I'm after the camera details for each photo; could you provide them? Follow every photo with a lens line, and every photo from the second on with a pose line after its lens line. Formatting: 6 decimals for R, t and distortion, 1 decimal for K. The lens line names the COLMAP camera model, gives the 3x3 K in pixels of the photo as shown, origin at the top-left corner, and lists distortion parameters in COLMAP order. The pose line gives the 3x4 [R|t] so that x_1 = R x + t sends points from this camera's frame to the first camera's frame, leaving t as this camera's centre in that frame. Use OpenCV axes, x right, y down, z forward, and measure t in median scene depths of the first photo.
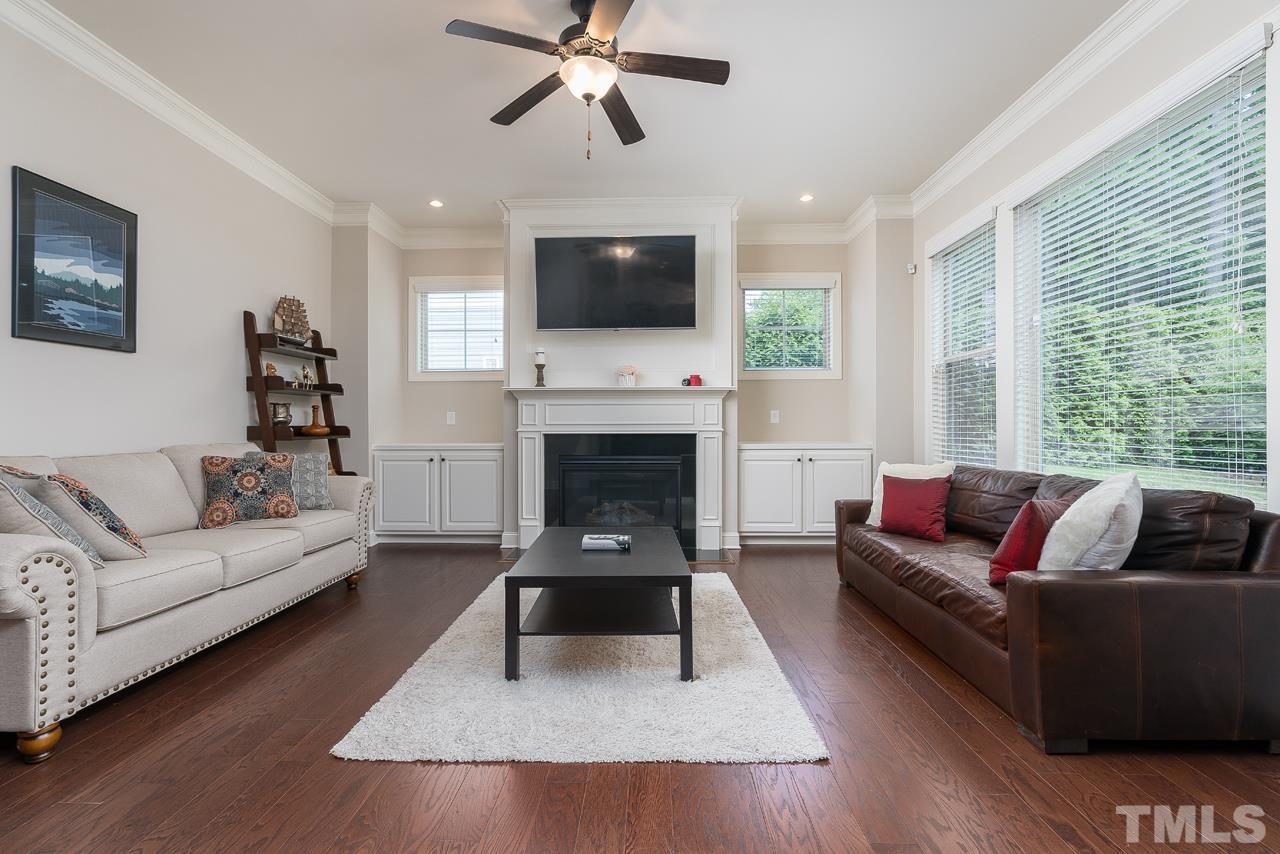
lens RADIAL K [[583.5, 0, 651.3], [0, 583.5, 426.3], [0, 0, 1]] dist [-0.005388, 0.003650]
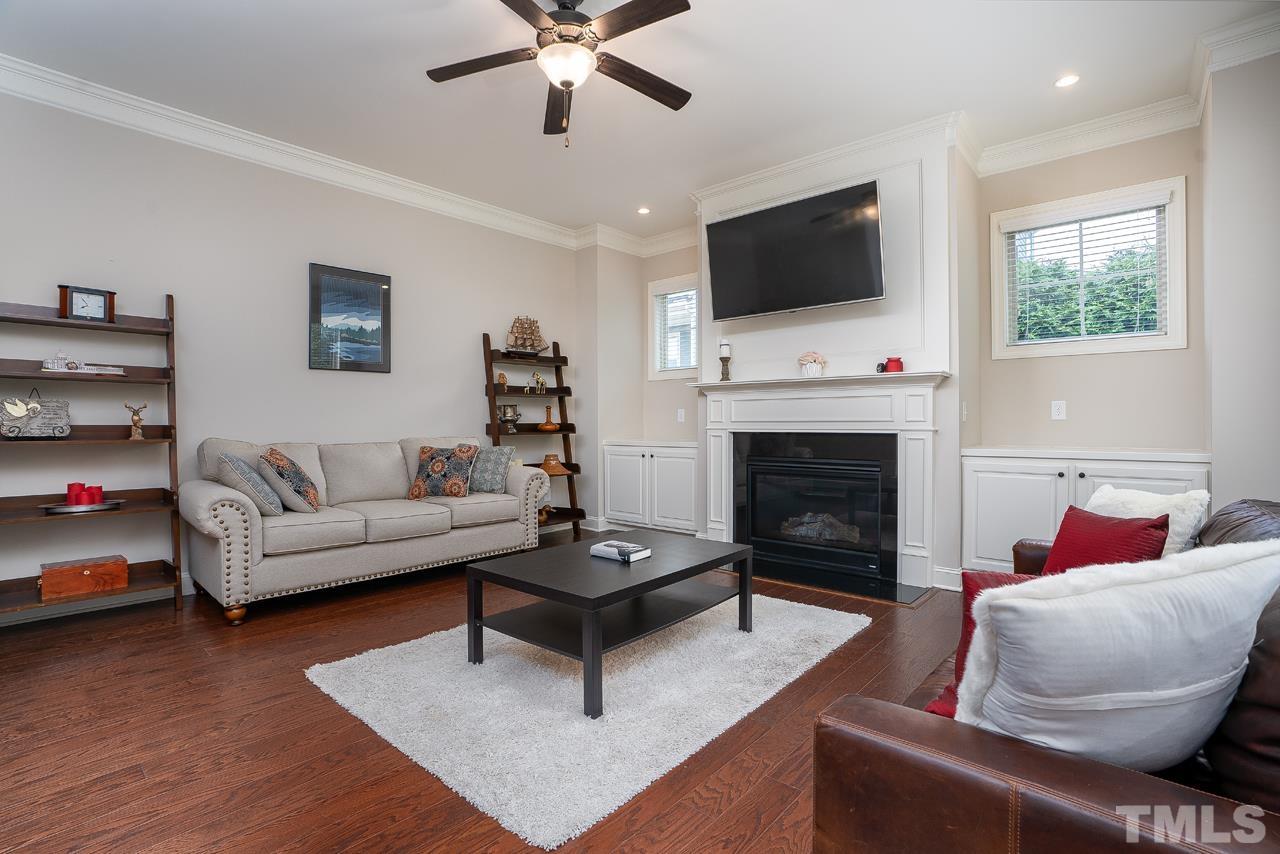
lens RADIAL K [[621.8, 0, 645.3], [0, 621.8, 422.2], [0, 0, 1]] dist [-0.017933, 0.001035]
pose [[0.748137, -0.000205, -0.663544, 0.447277], [0.001018, 0.999999, 0.000840, -0.004022], [0.663544, -0.001304, 0.748137, 0.206292]]
